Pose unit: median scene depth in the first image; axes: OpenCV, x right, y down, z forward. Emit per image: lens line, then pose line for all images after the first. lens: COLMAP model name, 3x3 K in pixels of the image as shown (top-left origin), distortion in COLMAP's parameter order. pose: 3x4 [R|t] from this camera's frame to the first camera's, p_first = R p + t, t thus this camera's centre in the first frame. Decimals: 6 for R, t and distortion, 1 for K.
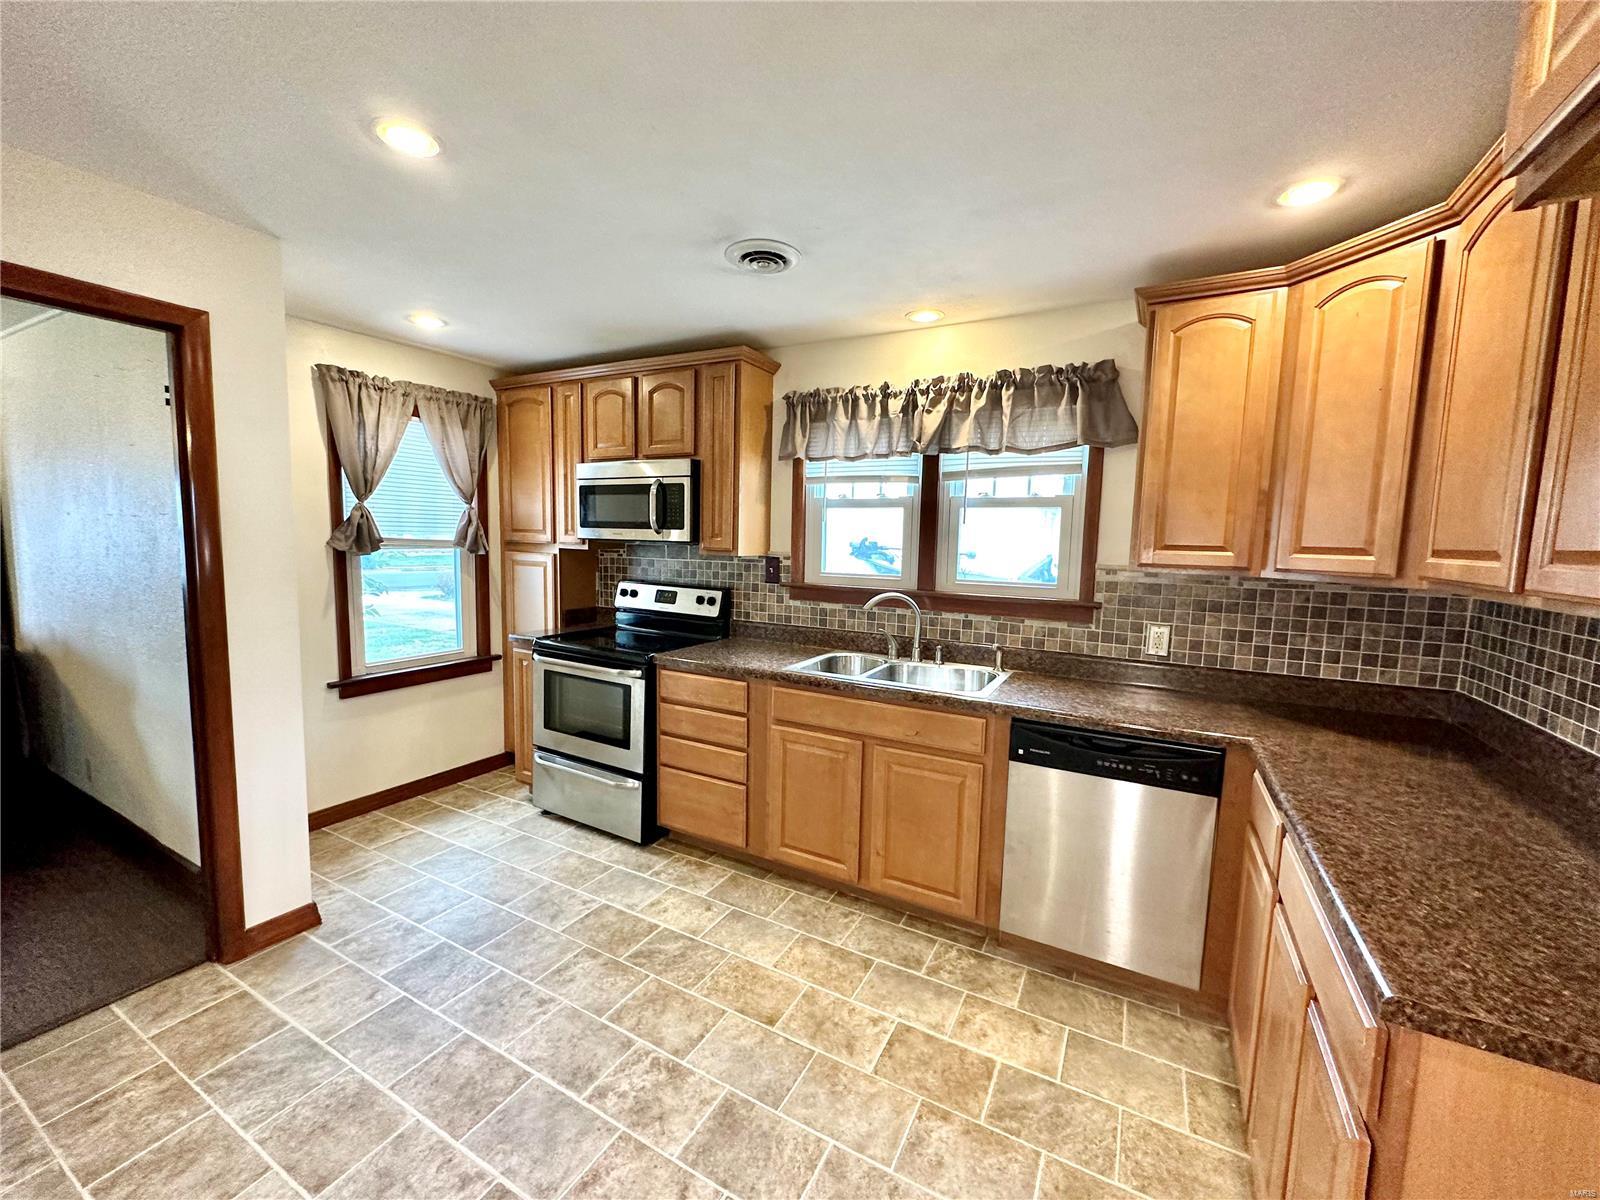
lens RADIAL K [[629.2, 0, 799.9], [0, 629.2, 604.1], [0, 0, 1]] dist [-0.000644, 0.000041]
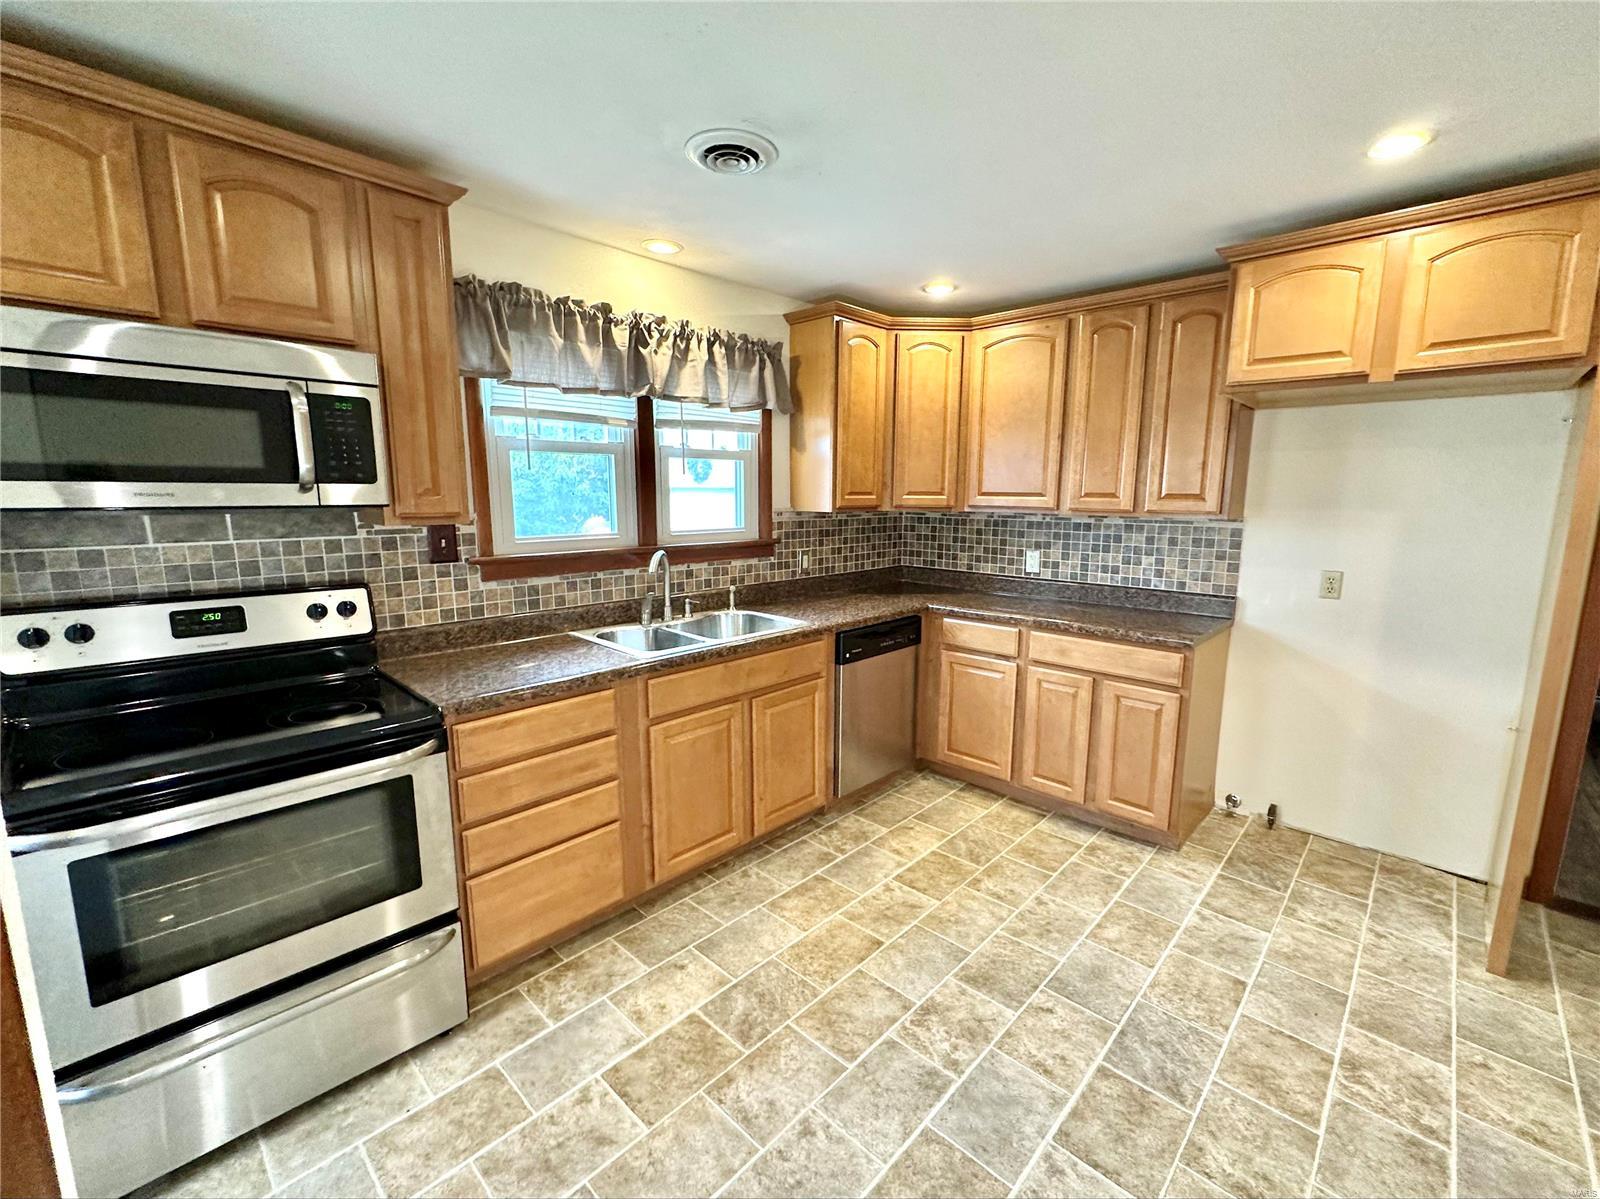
lens RADIAL K [[687.1, 0, 802.5], [0, 687.1, 605.0], [0, 0, 1]] dist [-0.000511, 0.000230]
pose [[0.257637, -0.184075, 0.948546, -0.789617], [0.099680, 0.981512, 0.163398, -0.086474], [-0.961086, 0.052453, 0.271222, 0.552470]]
